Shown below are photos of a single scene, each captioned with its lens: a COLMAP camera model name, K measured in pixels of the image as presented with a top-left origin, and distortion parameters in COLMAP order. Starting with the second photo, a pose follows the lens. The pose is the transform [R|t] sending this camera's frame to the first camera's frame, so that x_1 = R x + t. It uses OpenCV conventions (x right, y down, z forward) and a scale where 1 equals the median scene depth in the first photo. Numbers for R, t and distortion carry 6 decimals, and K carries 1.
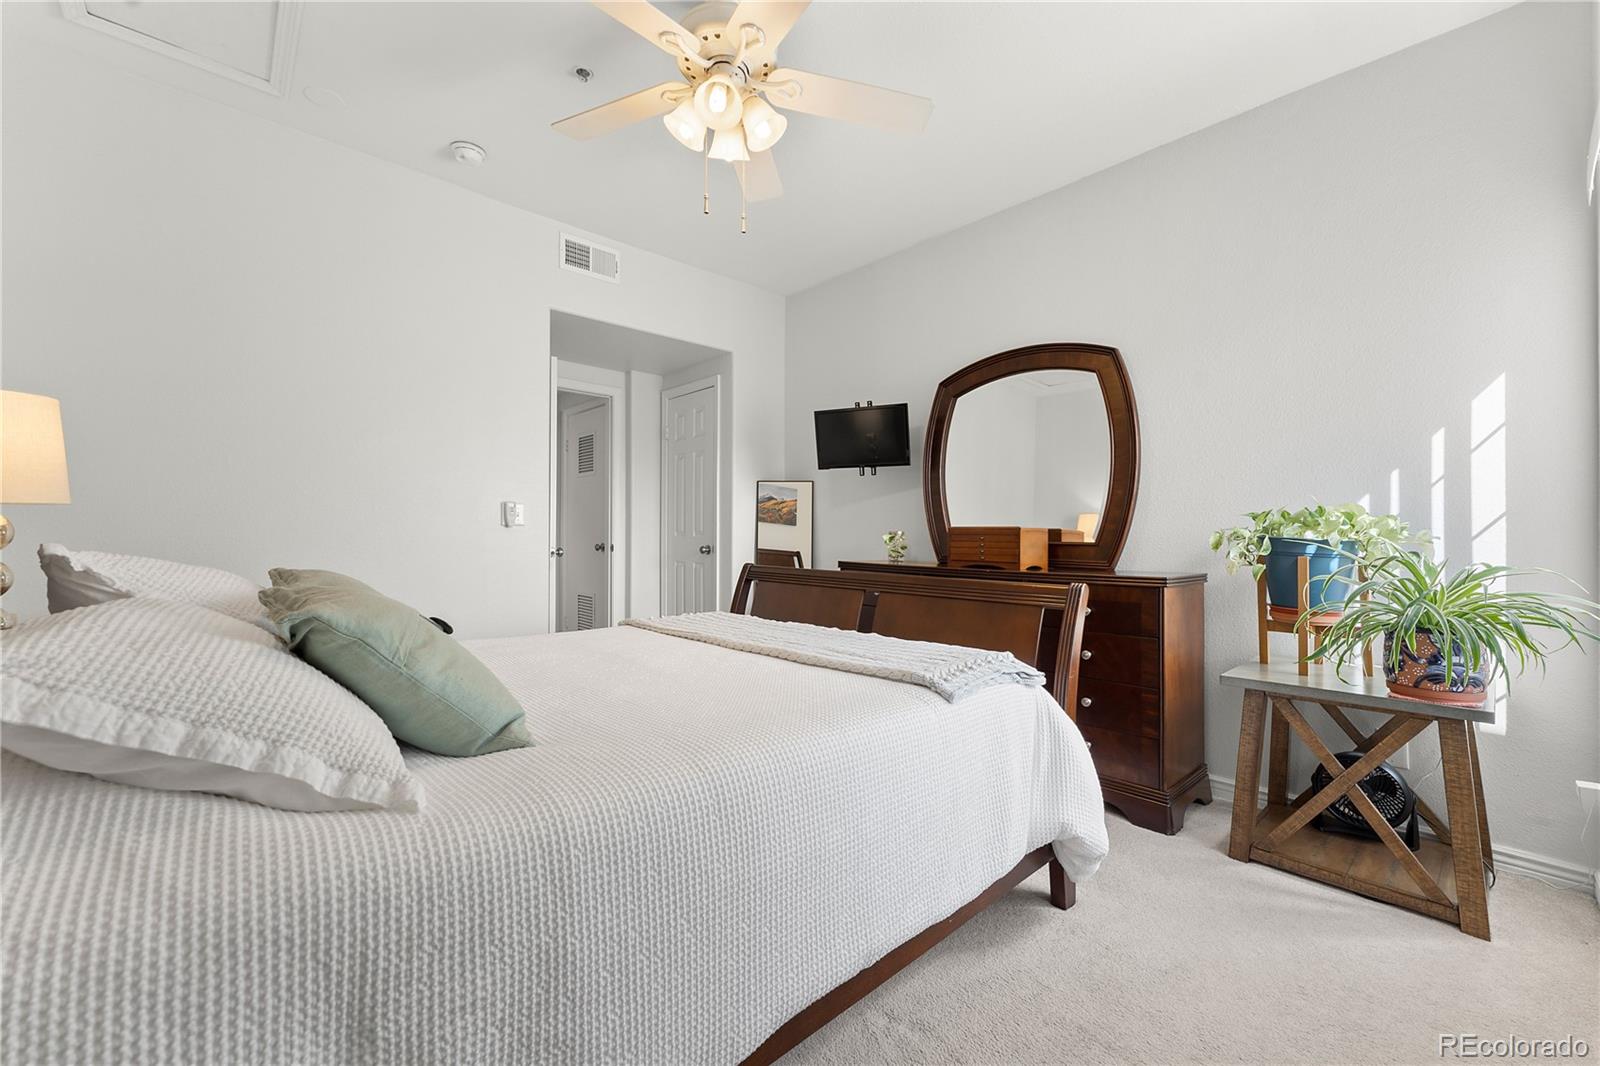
lens RADIAL K [[644.3, 0, 801.1], [0, 644.3, 535.1], [0, 0, 1]] dist [0.000317, 0.000154]
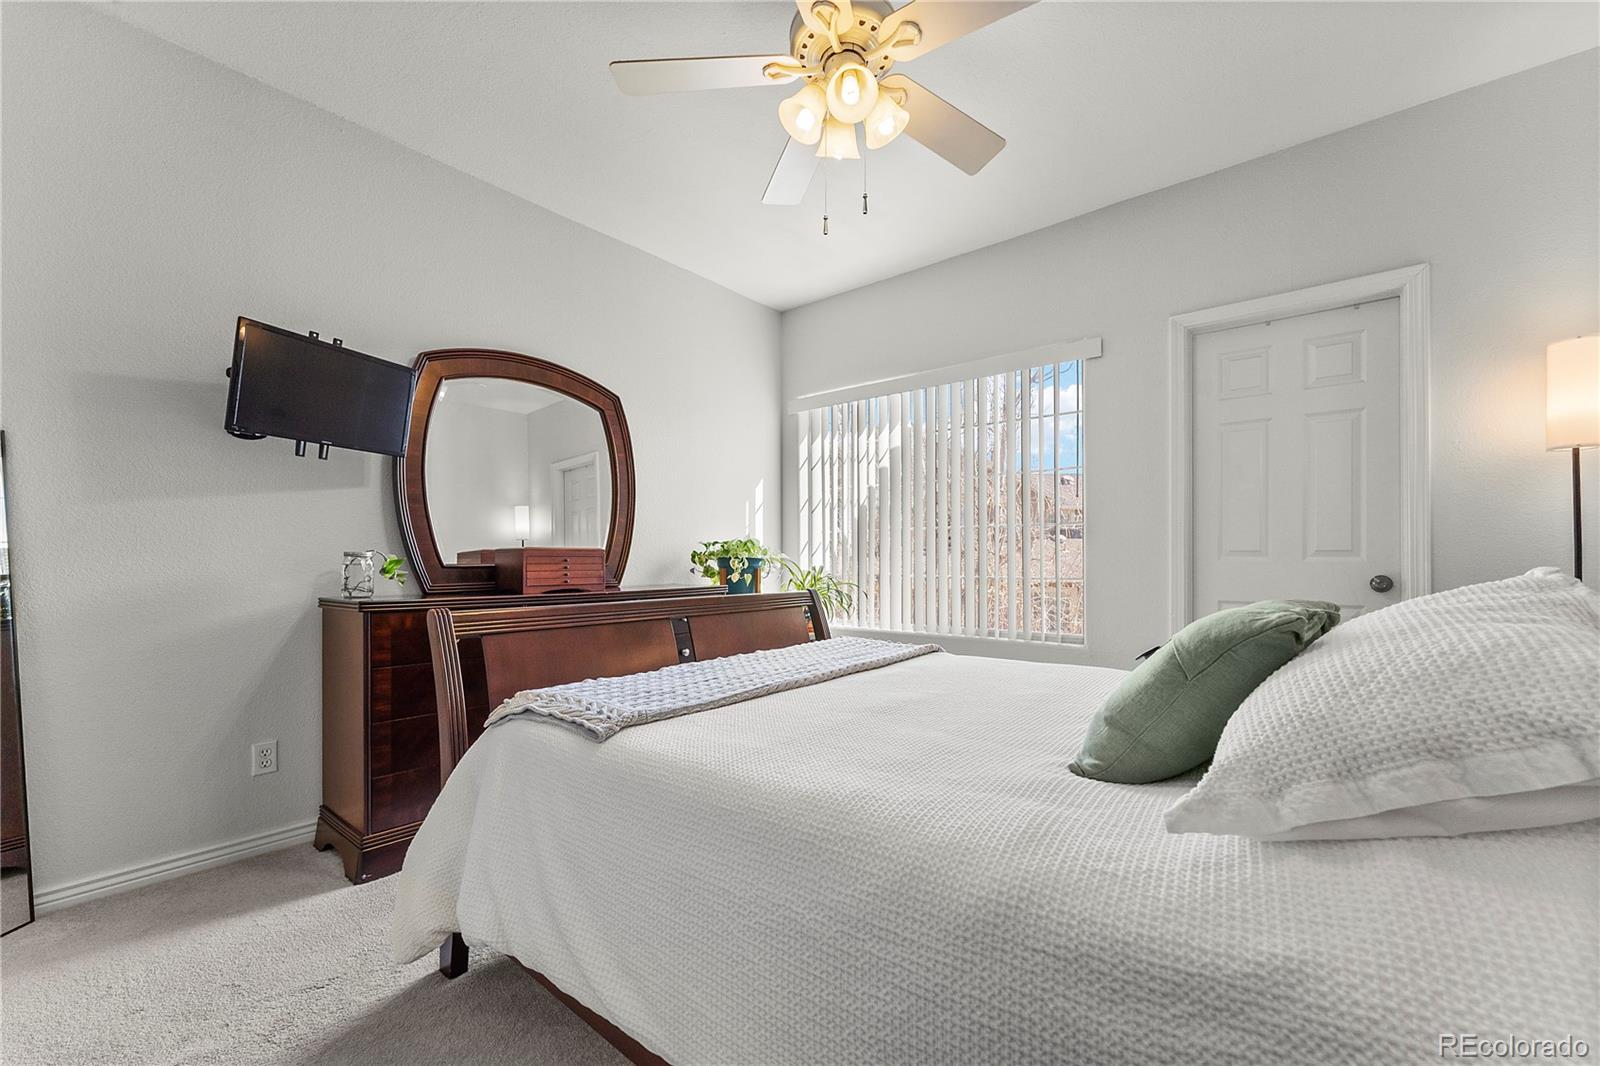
lens RADIAL K [[650.7, 0, 803.2], [0, 650.7, 558.5], [0, 0, 1]] dist [0.001697, 0.000133]
pose [[-0.130065, -0.001972, 0.991504, -0.702584], [0.000687, 0.999998, 0.002079, 0.000444], [-0.991505, 0.000951, -0.130063, 0.798036]]
